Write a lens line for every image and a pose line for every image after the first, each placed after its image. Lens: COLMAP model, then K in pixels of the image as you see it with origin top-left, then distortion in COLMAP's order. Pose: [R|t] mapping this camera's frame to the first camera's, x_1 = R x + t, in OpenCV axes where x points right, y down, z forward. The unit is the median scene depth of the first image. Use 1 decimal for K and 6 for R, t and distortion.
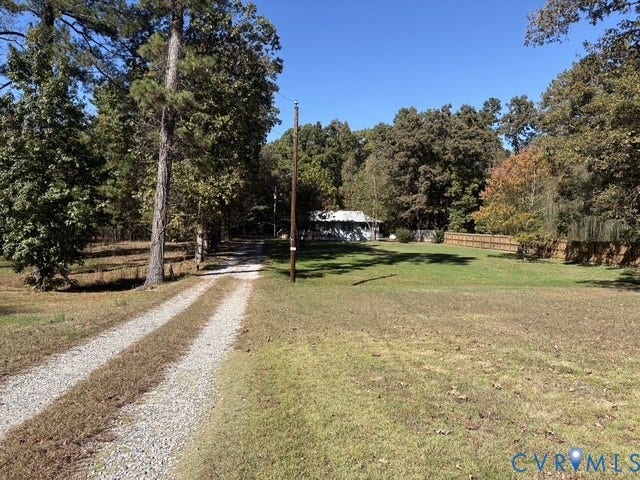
lens RADIAL K [[473.8, 0, 320.8], [0, 473.8, 237.5], [0, 0, 1]] dist [0.070893, -0.077850]
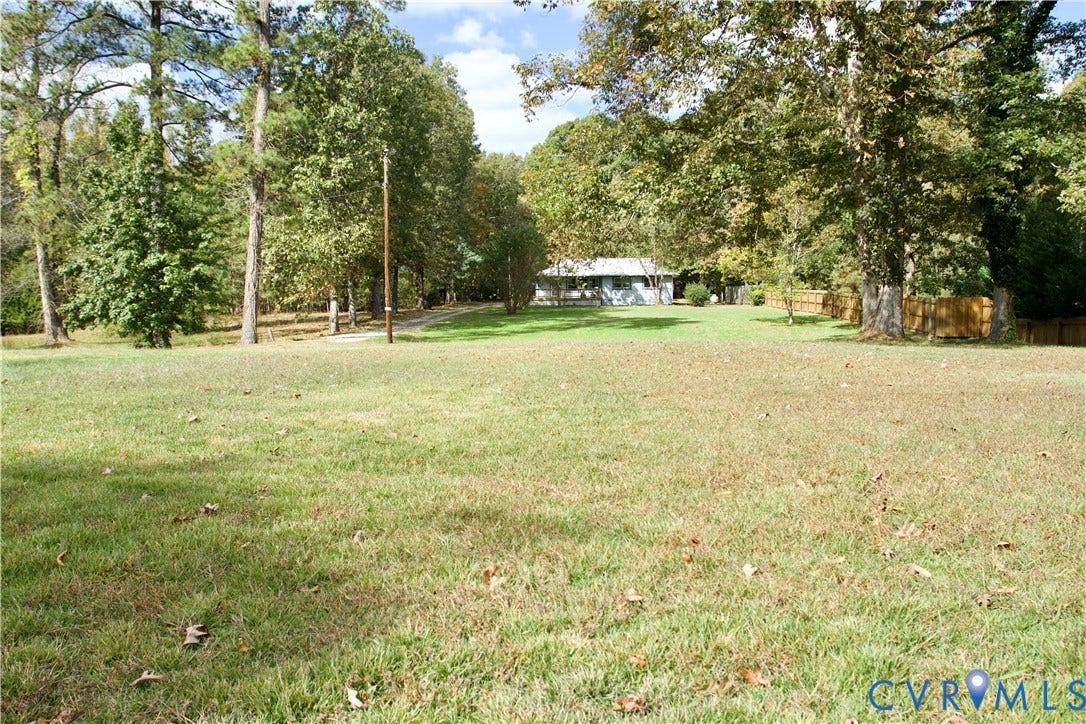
lens RADIAL K [[891.1, 0, 547.0], [0, 891.1, 349.0], [0, 0, 1]] dist [-0.043023, 0.003698]
pose [[0.984993, -0.017284, -0.171727, 0.520652], [0.025104, 0.998739, 0.043467, 0.033016], [0.170760, -0.047126, 0.984185, -0.626877]]
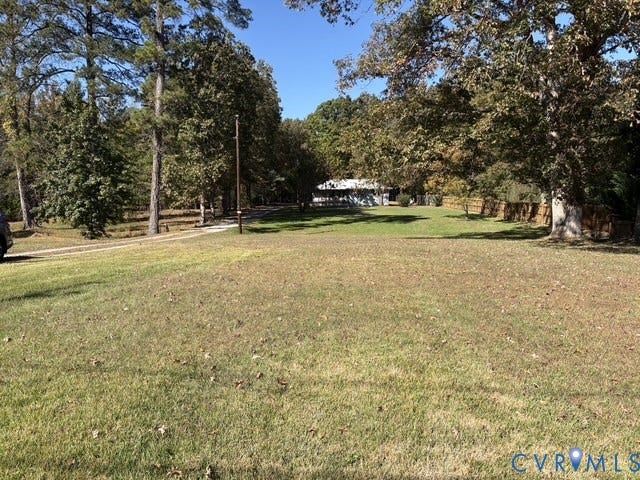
lens RADIAL K [[481.0, 0, 320.0], [0, 481.0, 240.0], [0, 0, 1]] dist [0.083185, -0.081314]
pose [[0.988916, -0.008408, -0.148235, 0.415236], [0.019457, 0.997124, 0.073245, 0.003988], [0.147193, -0.075318, 0.986236, -0.493953]]
